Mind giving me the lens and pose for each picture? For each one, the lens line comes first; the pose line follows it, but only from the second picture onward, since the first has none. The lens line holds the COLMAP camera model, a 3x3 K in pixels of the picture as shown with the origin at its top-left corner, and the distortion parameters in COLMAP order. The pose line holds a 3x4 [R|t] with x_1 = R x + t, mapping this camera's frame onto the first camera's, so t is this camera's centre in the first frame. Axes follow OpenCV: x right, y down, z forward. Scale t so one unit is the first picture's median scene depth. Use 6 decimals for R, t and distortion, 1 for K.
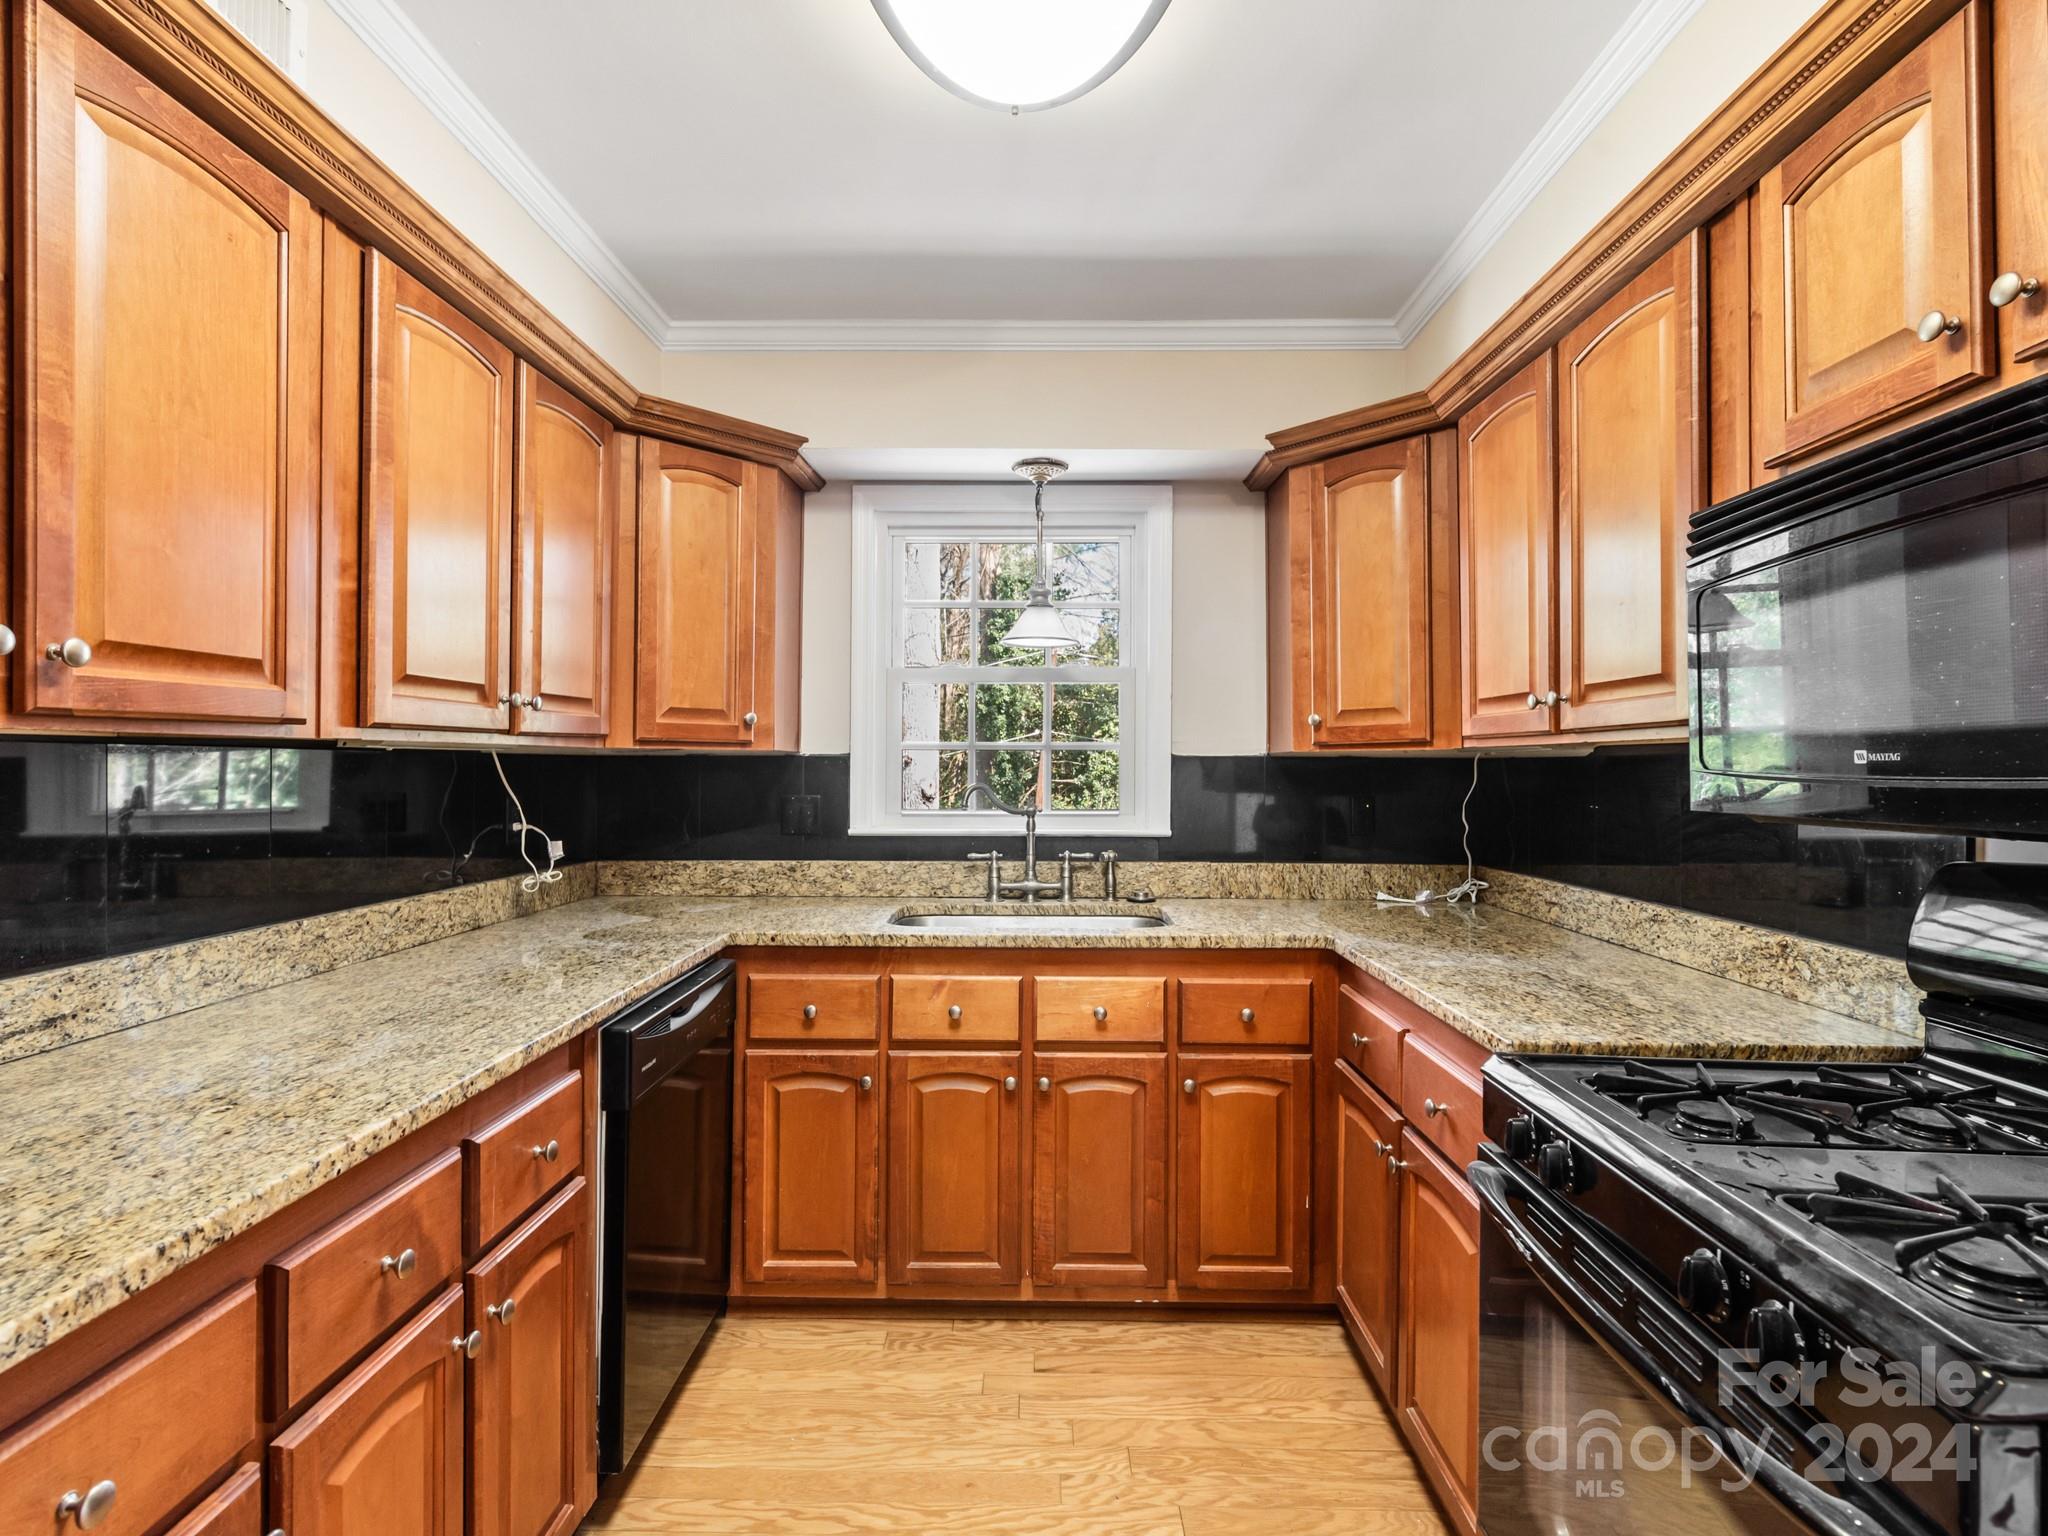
lens RADIAL K [[1008.6, 0, 1018.1], [0, 1008.6, 772.3], [0, 0, 1]] dist [0.001424, -0.001506]
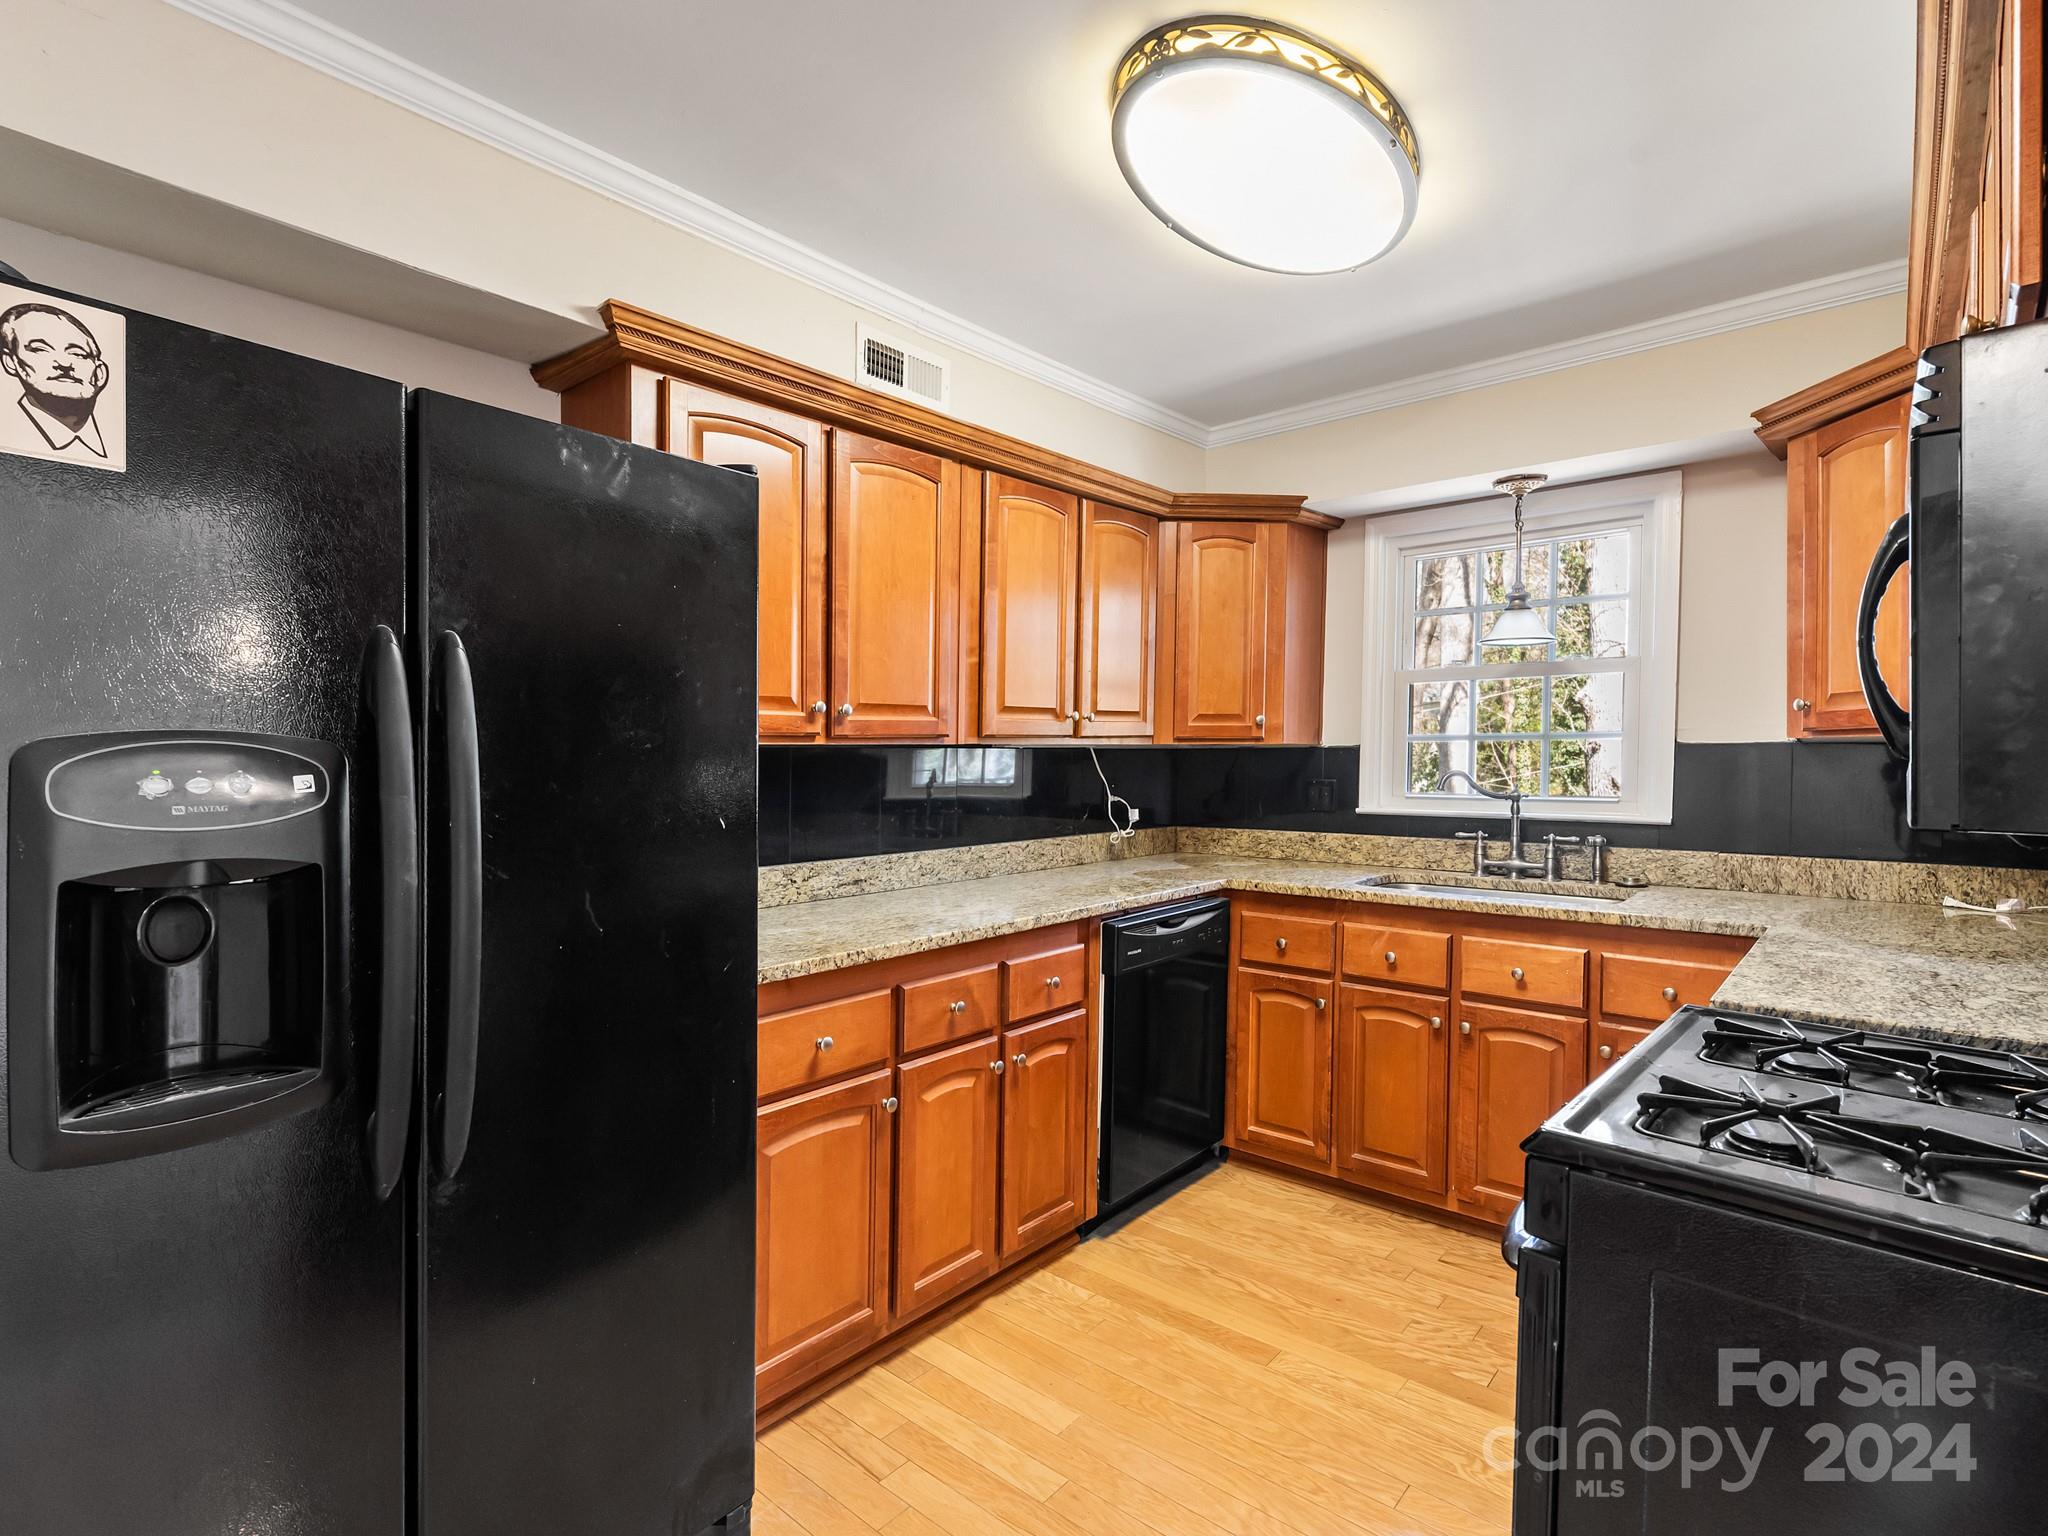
lens RADIAL K [[1004.9, 0, 1020.6], [0, 1004.9, 738.7], [0, 0, 1]] dist [0.002223, -0.001777]
pose [[0.764502, -0.016230, -0.644417, 0.385438], [0.003068, 0.999763, -0.021540, -0.002104], [0.644614, 0.014490, 0.764371, -0.224841]]
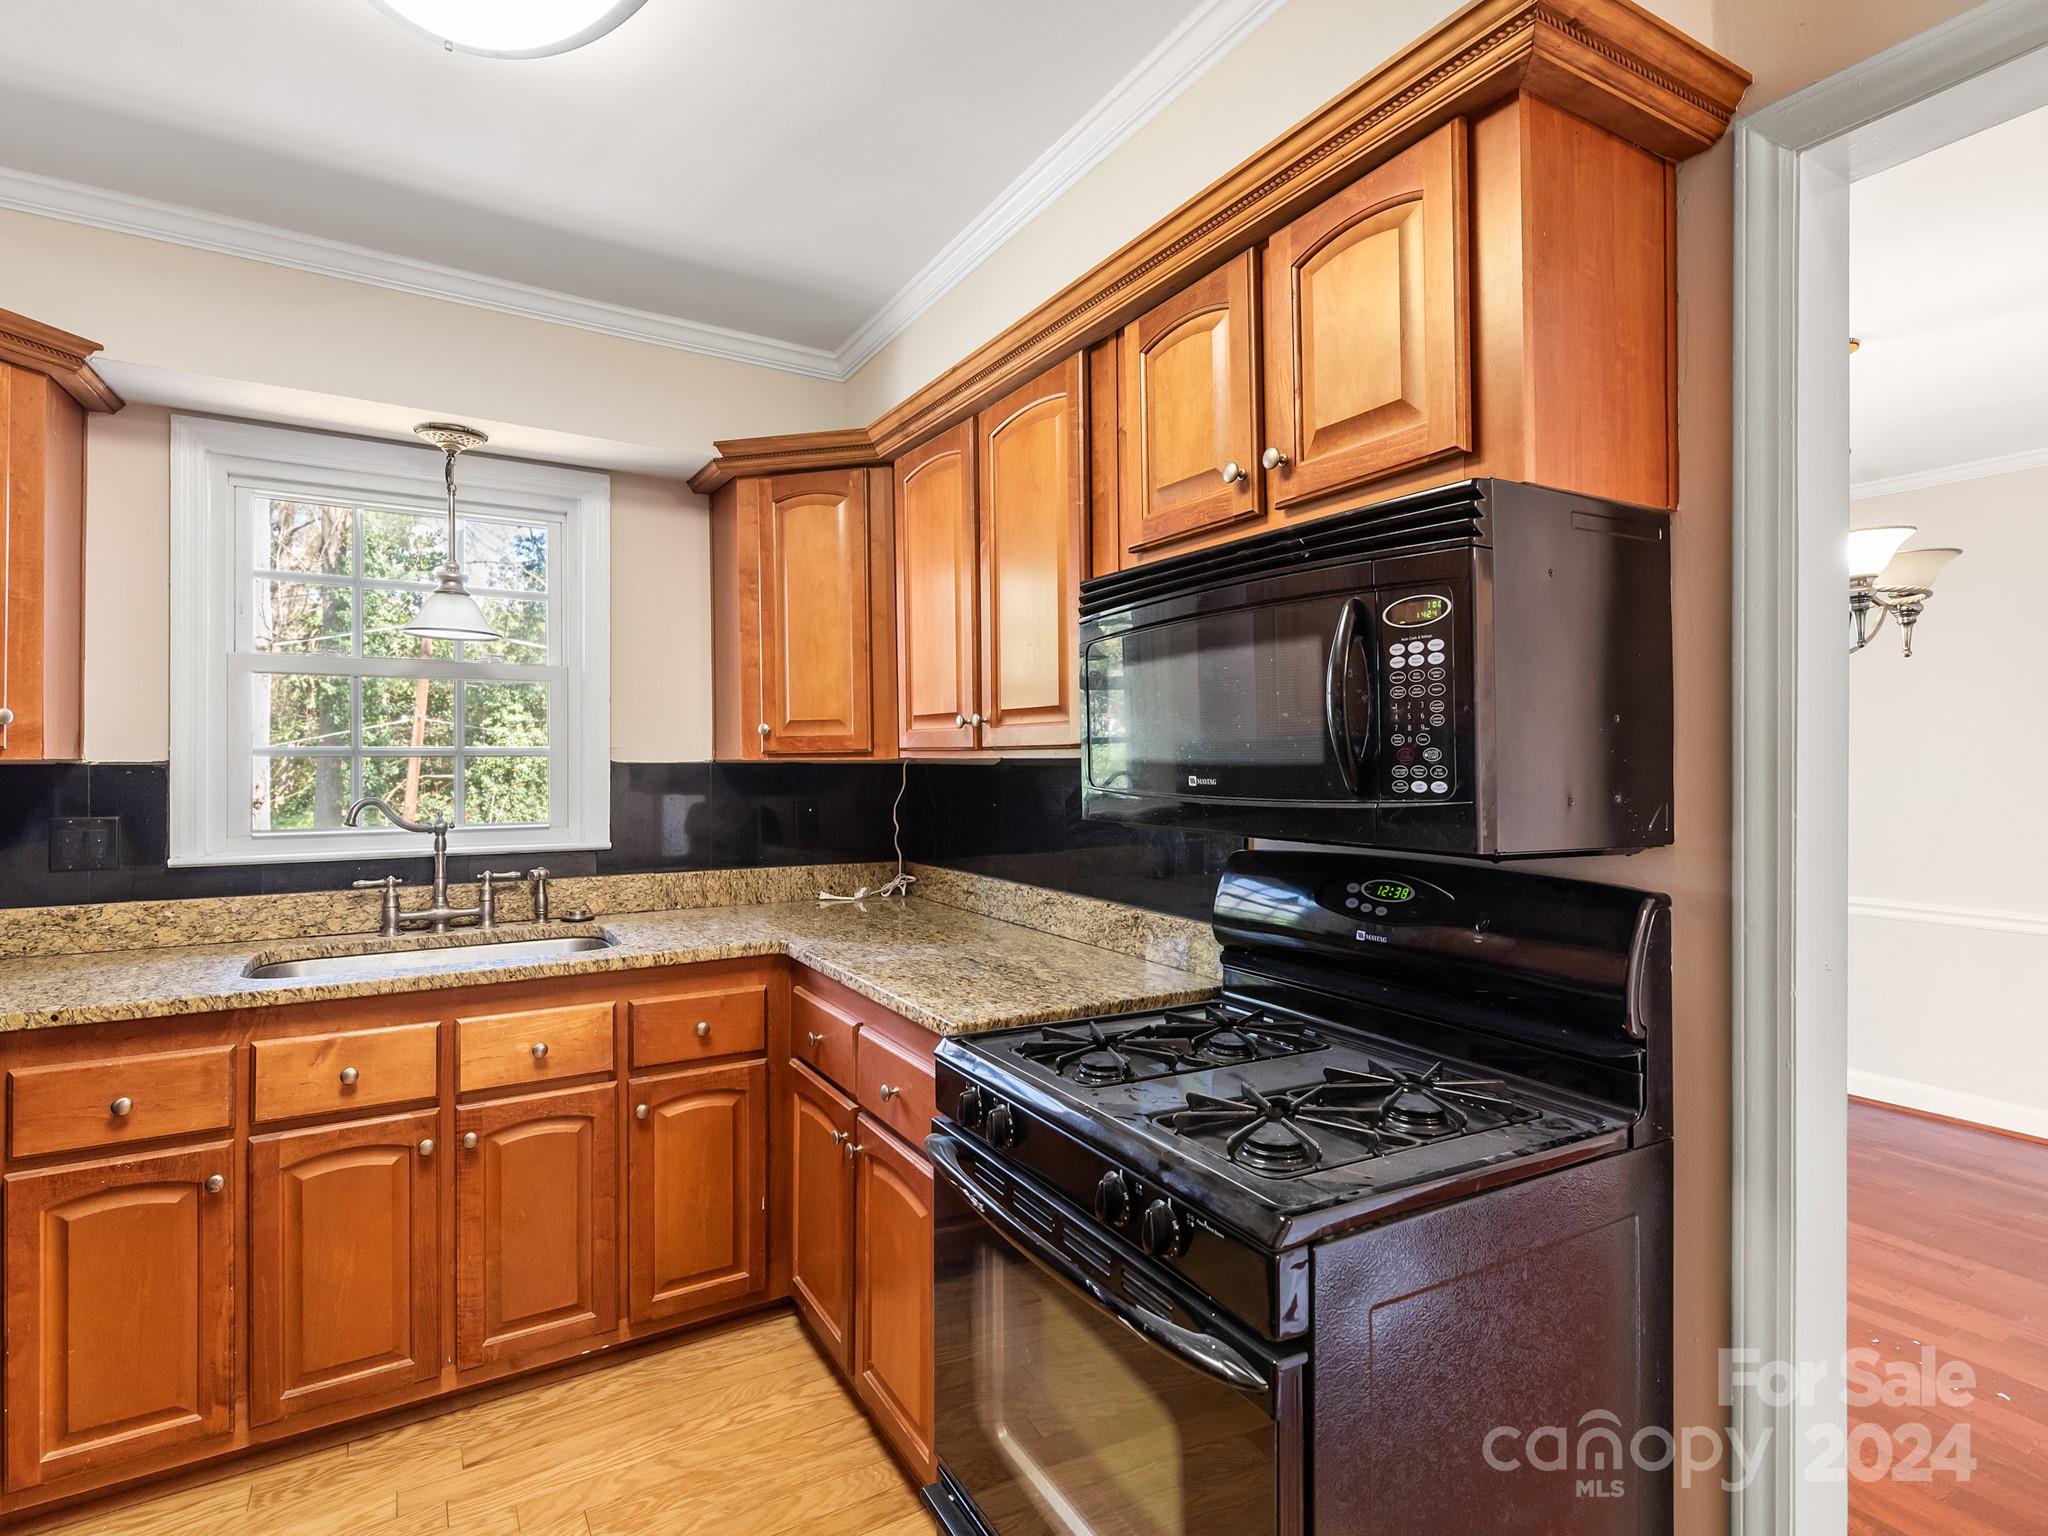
lens RADIAL K [[1022.4, 0, 1027.2], [0, 1022.4, 759.4], [0, 0, 1]] dist [0.000017, -0.002680]
pose [[0.842585, -0.002168, 0.538559, -0.044444], [0.003891, 0.999990, -0.002062, -0.020678], [-0.538550, 0.003833, 0.842585, -0.018119]]
